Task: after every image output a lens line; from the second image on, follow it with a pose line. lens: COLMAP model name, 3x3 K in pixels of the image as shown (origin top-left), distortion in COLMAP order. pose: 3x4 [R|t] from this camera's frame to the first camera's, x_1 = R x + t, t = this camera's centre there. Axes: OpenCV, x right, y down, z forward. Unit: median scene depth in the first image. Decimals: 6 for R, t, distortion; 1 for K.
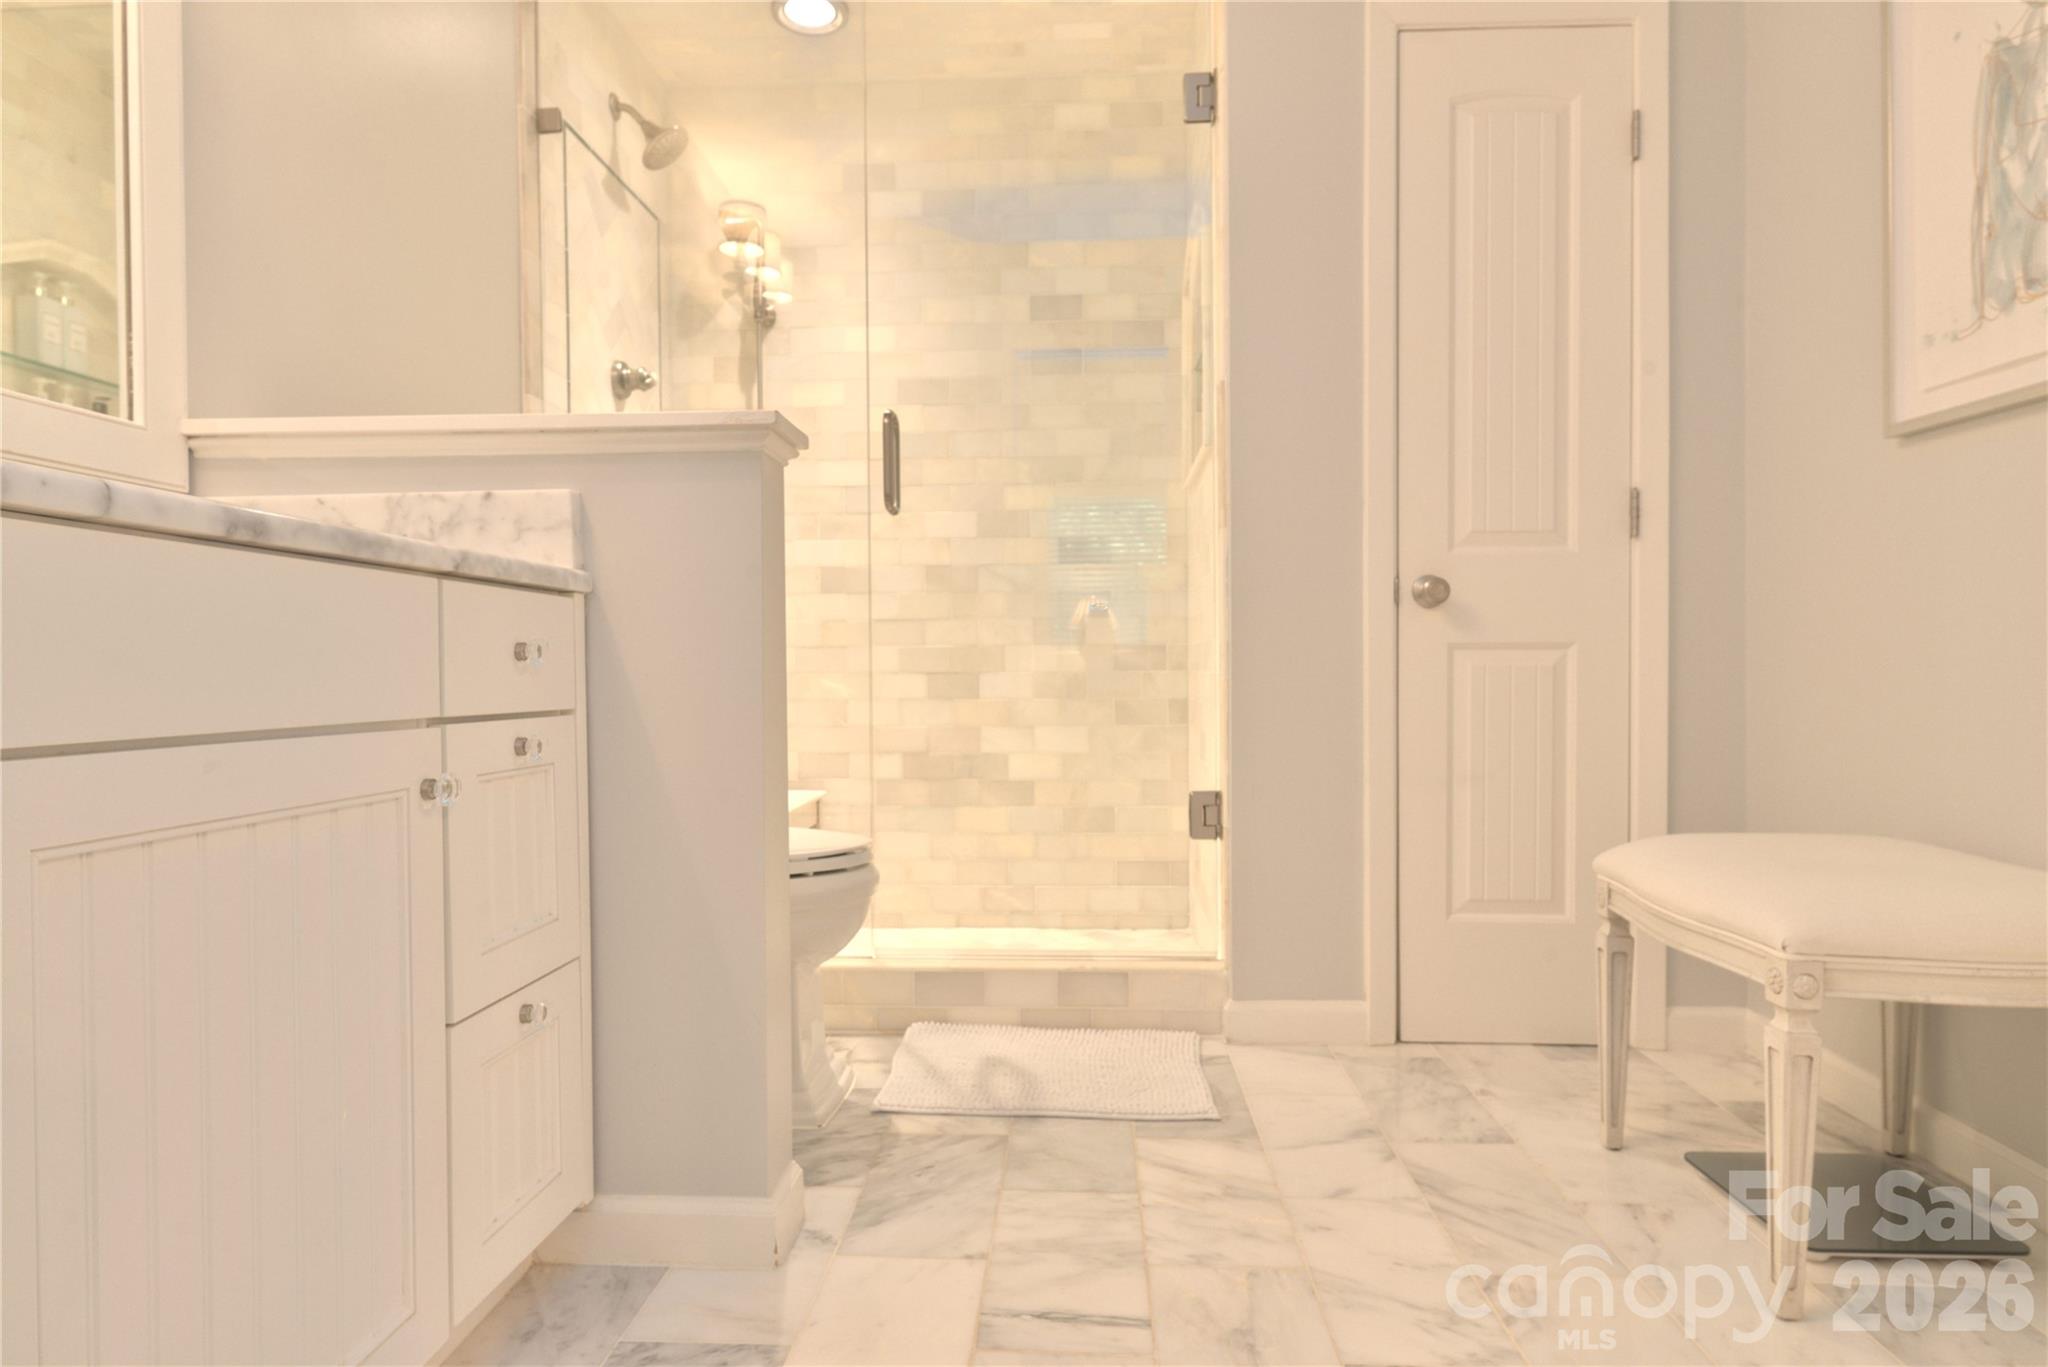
lens RADIAL K [[1175.7, 0, 1018.3], [0, 1175.7, 681.5], [0, 0, 1]] dist [-0.003005, 0.002918]
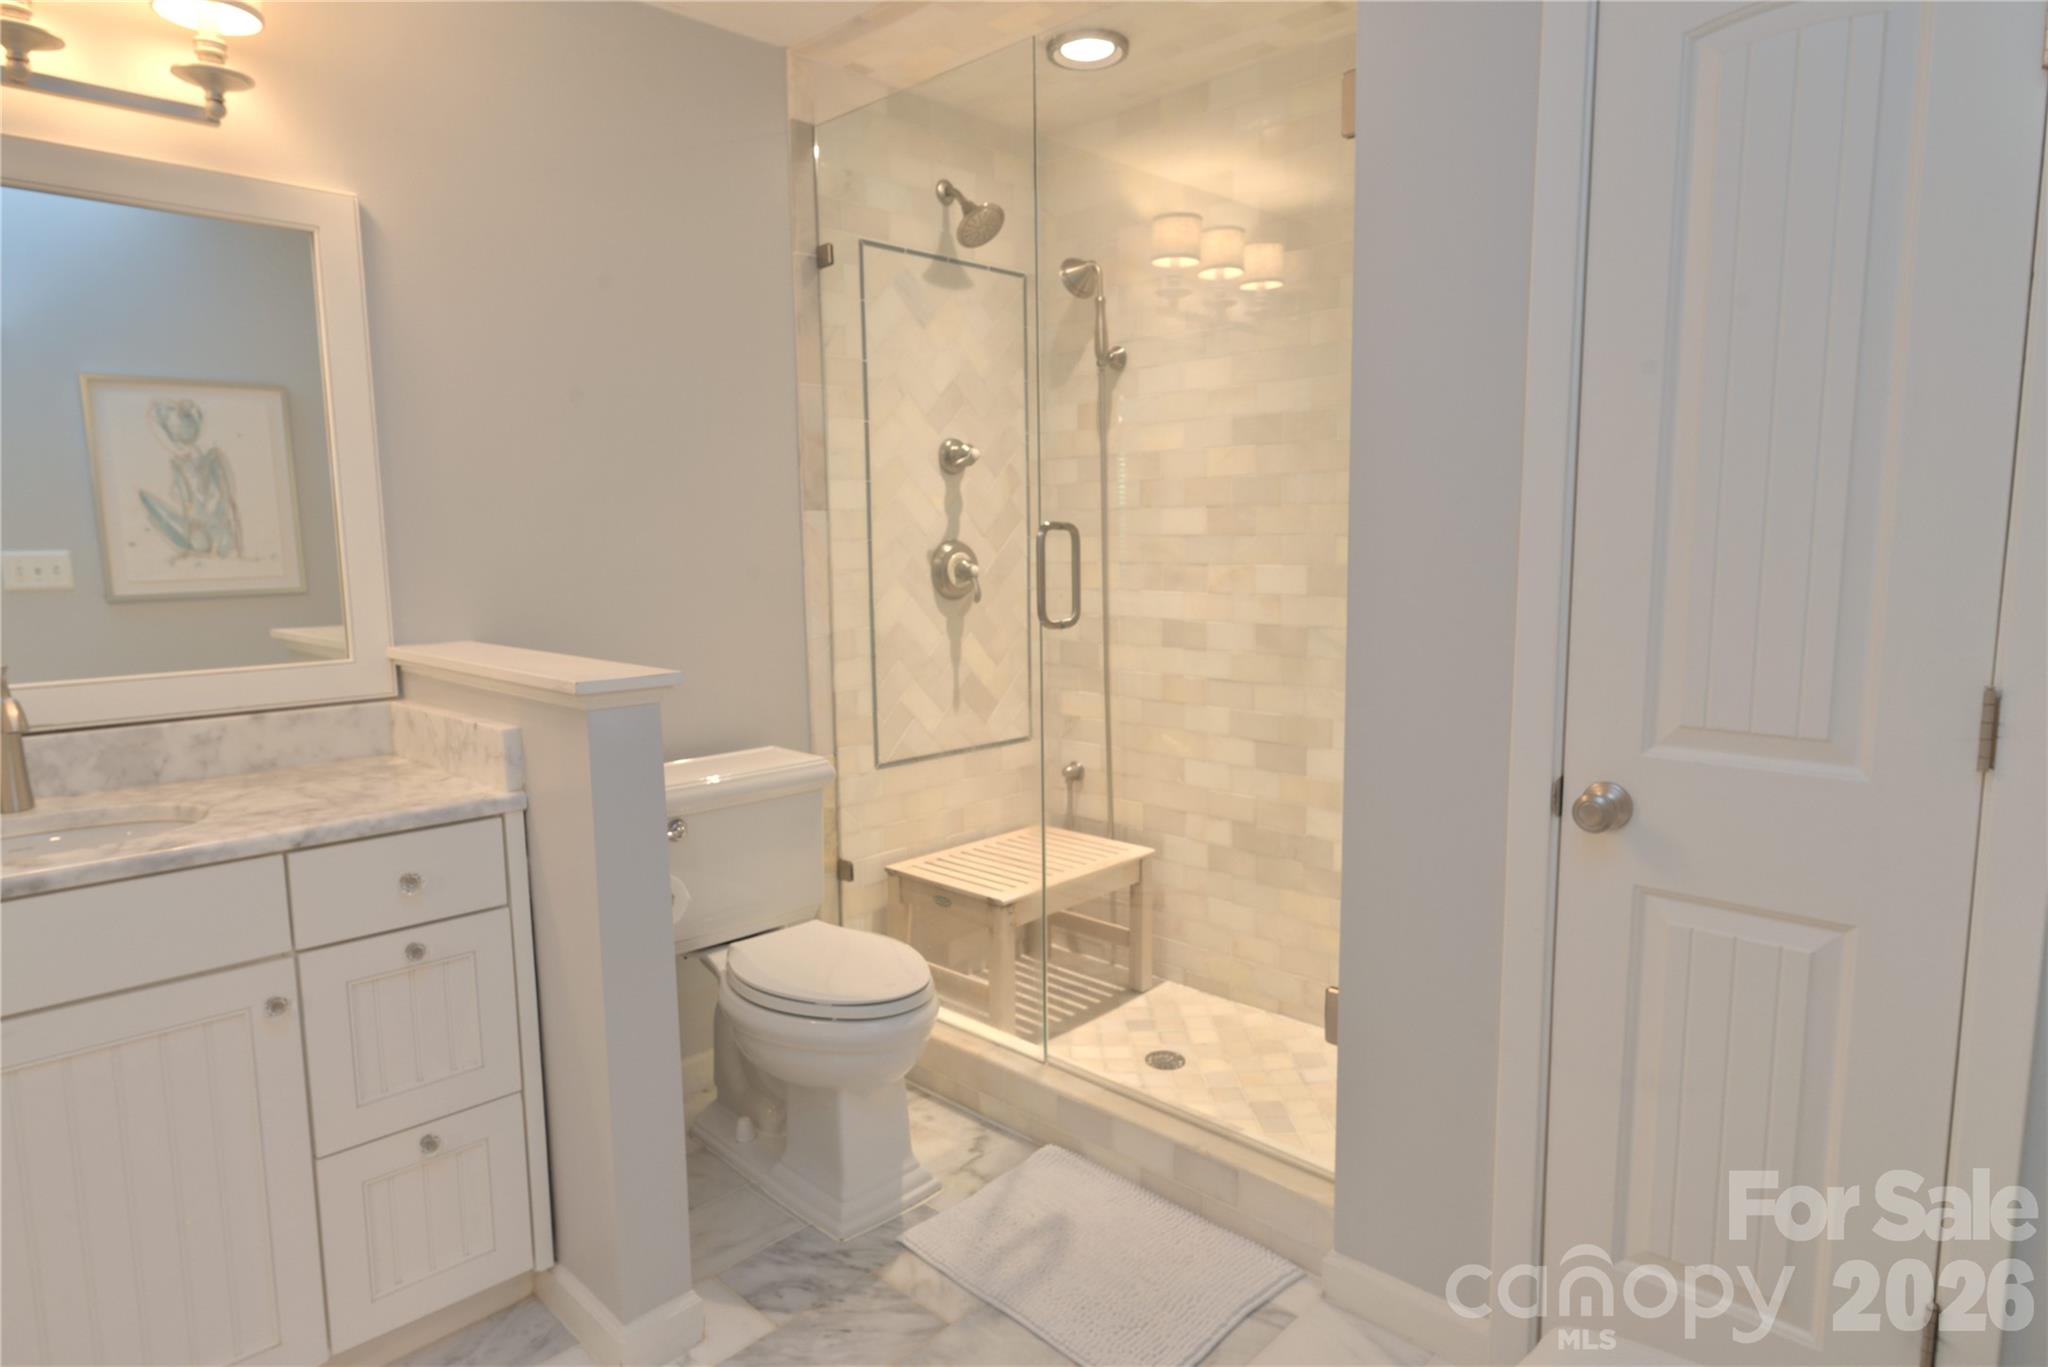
lens RADIAL K [[1170.6, 0, 1026.9], [0, 1170.6, 683.9], [0, 0, 1]] dist [-0.001702, 0.002614]
pose [[0.753794, 0.079855, -0.652240, 0.529907], [0.002538, 0.992227, 0.124413, -0.230096], [0.657106, -0.095438, 0.747732, 0.282009]]
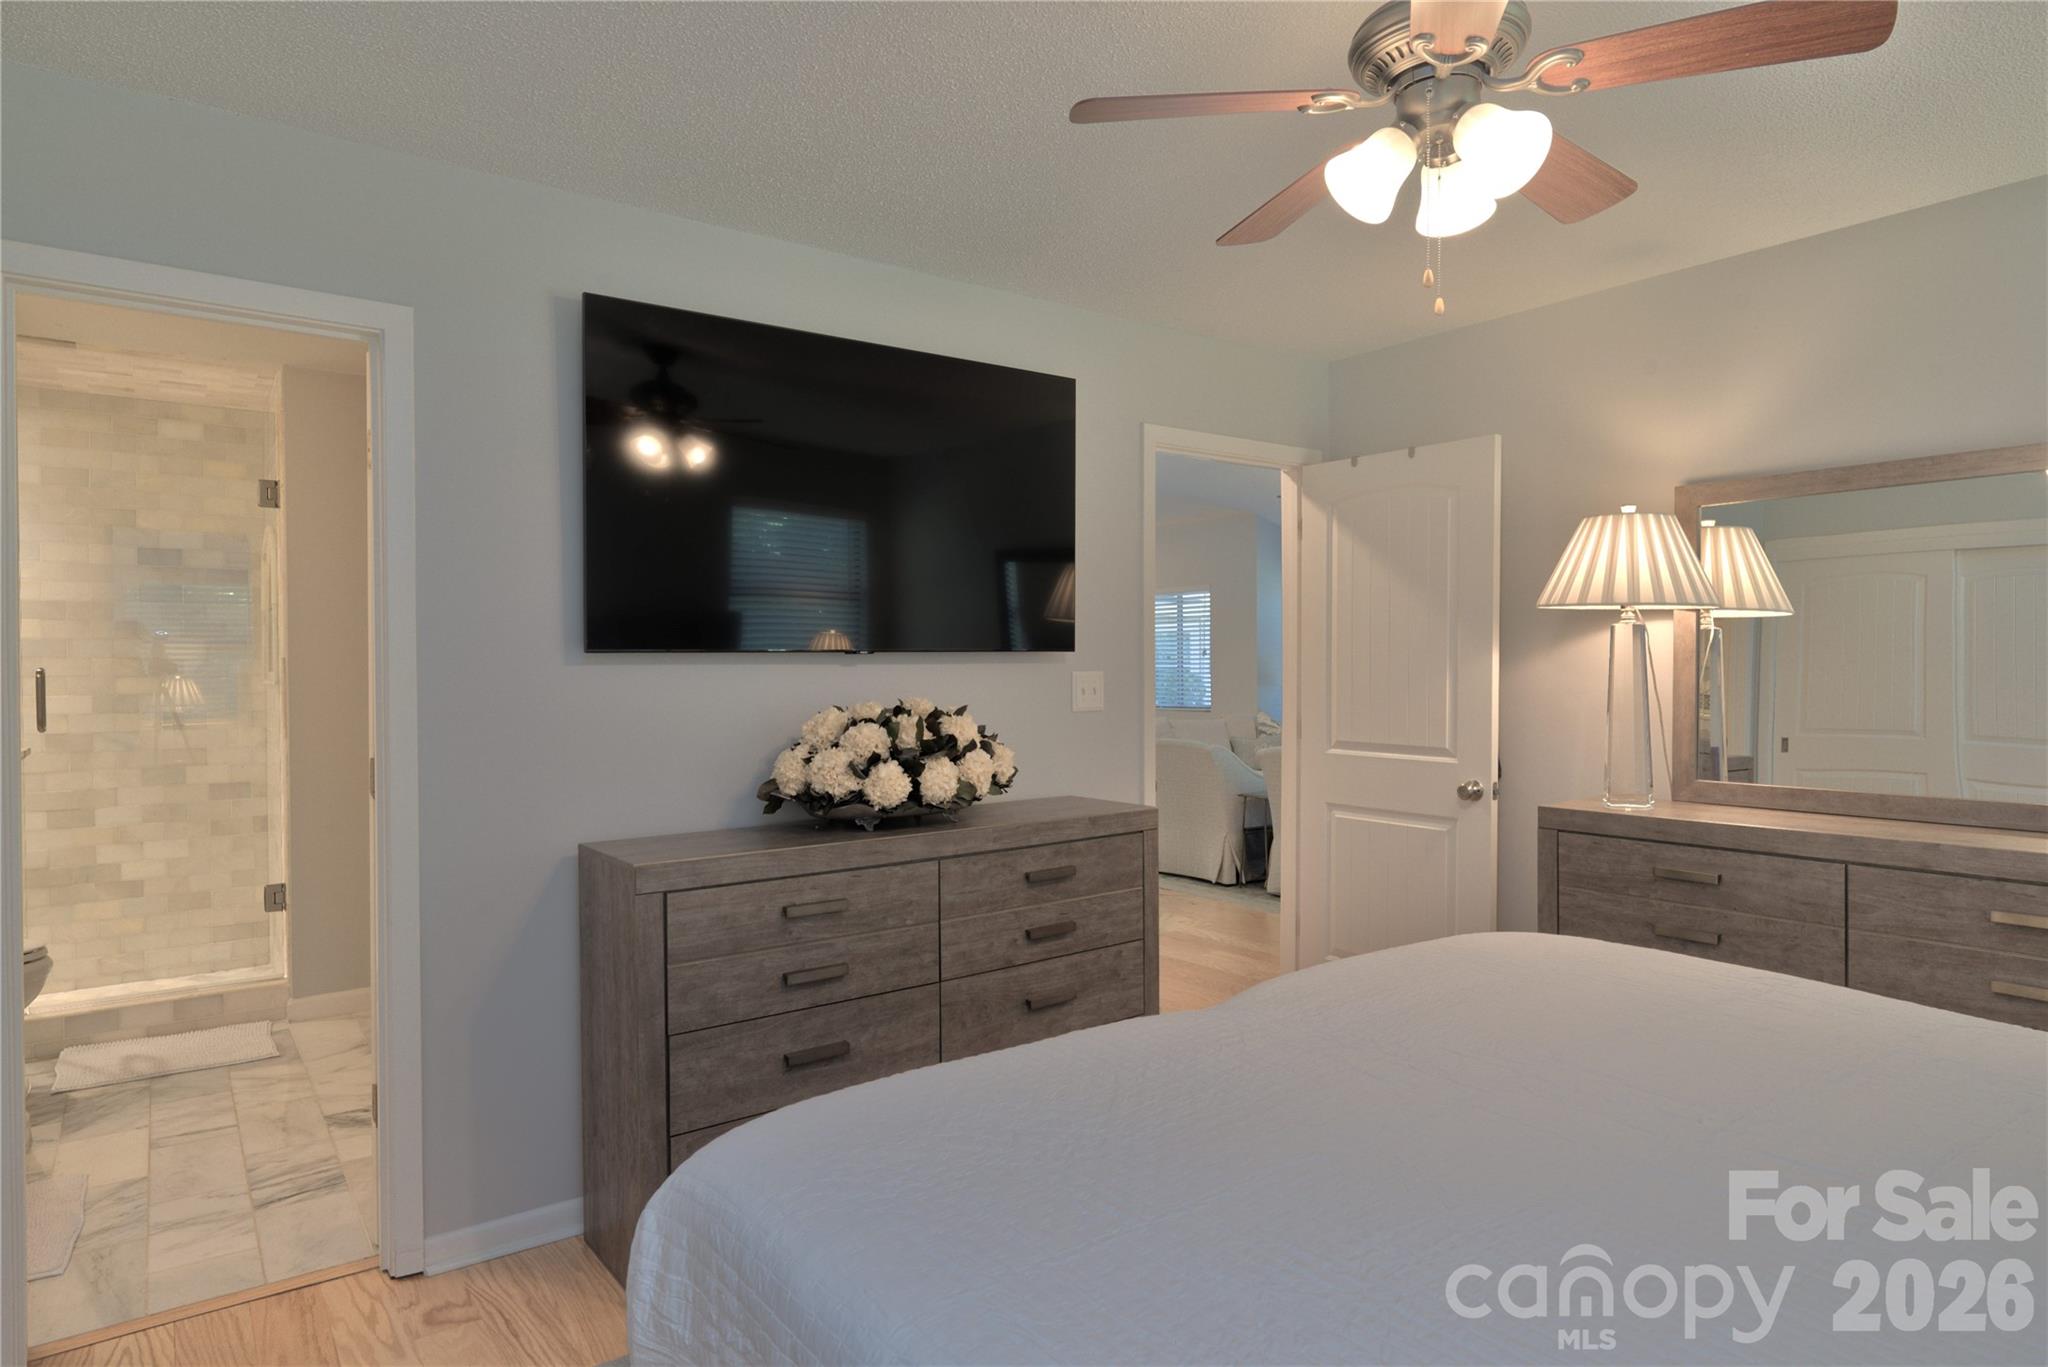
lens RADIAL K [[1175.7, 0, 1018.3], [0, 1175.7, 681.5], [0, 0, 1]] dist [-0.003005, 0.002918]
pose [[0.768422, -0.006380, 0.639912, -0.115216], [0.006086, 0.999978, 0.002662, -0.218681], [-0.639915, 0.001849, 0.768444, -1.121363]]
